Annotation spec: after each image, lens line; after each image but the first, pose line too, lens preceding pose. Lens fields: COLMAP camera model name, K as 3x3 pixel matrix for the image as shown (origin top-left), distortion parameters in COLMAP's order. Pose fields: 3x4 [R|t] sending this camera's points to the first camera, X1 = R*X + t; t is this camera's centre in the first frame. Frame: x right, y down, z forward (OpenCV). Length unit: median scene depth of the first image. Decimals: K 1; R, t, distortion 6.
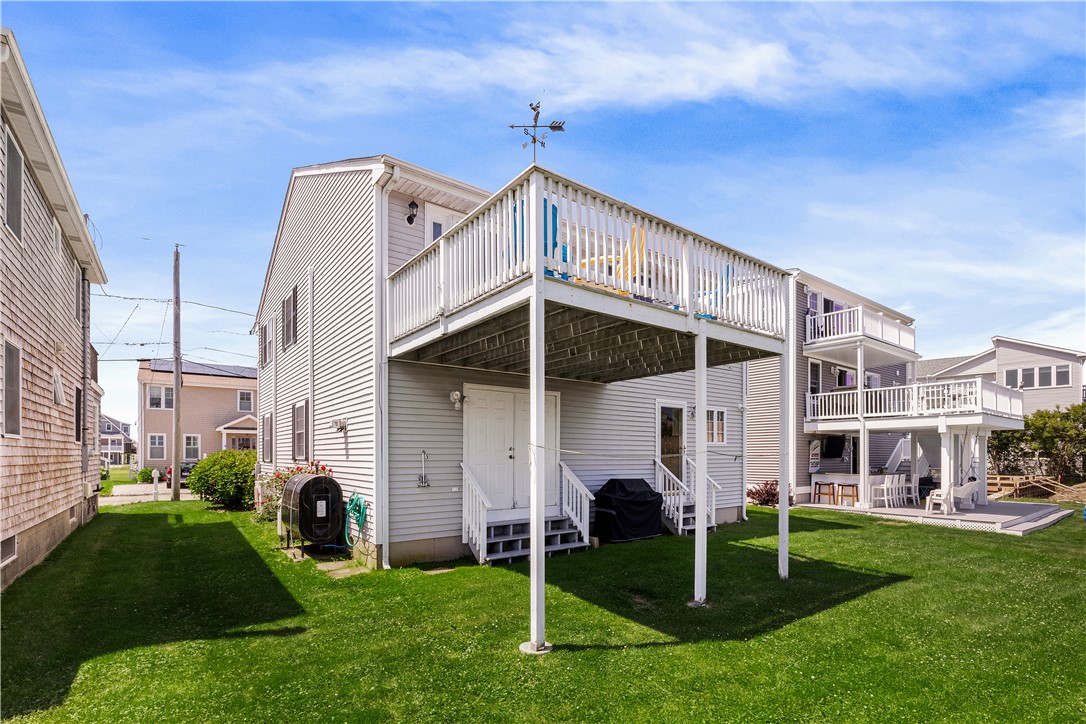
lens RADIAL K [[507.0, 0, 544.4], [0, 507.0, 403.2], [0, 0, 1]] dist [-0.000667, -0.000047]
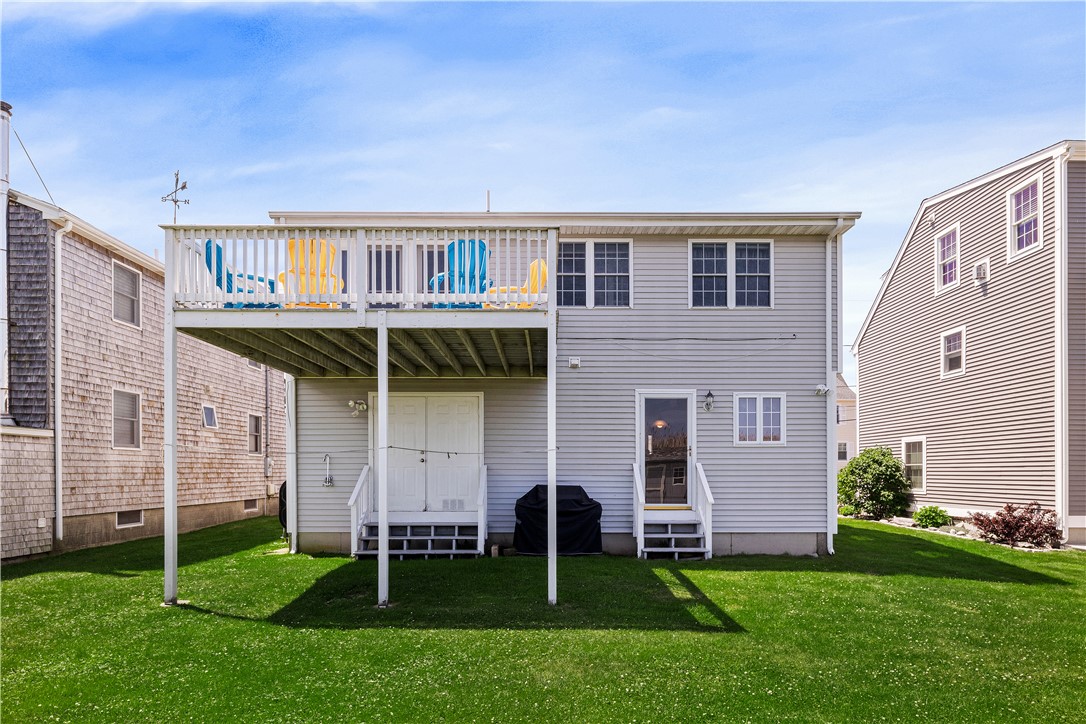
lens RADIAL K [[603.4, 0, 542.7], [0, 603.4, 396.2], [0, 0, 1]] dist [0.000355, 0.000683]
pose [[0.803010, -0.074315, -0.591314, 0.849676], [0.060519, 0.997234, -0.043145, 0.044486], [0.592885, -0.001140, 0.805286, 0.169149]]
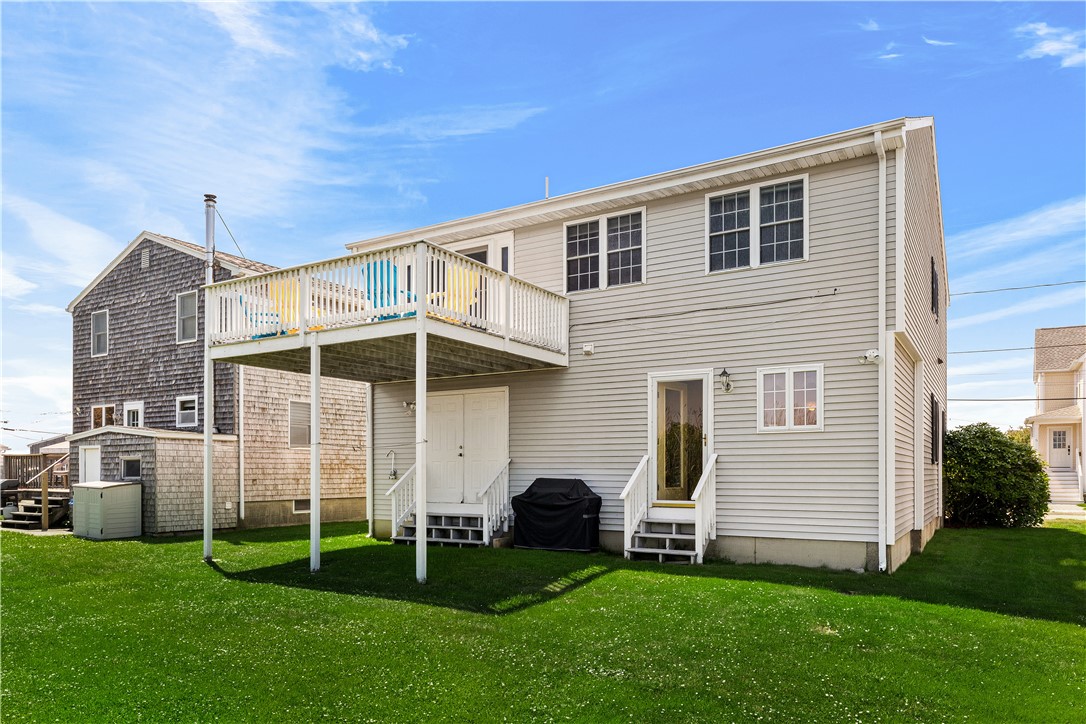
lens RADIAL K [[737.3, 0, 543.0], [0, 737.3, 362.0], [0, 0, 1]] dist [0.001511, 0.000667]
pose [[0.367454, -0.137548, -0.919814, 1.454151], [0.095067, 0.989378, -0.109972, 0.099798], [0.925170, -0.047035, 0.376627, 0.582434]]
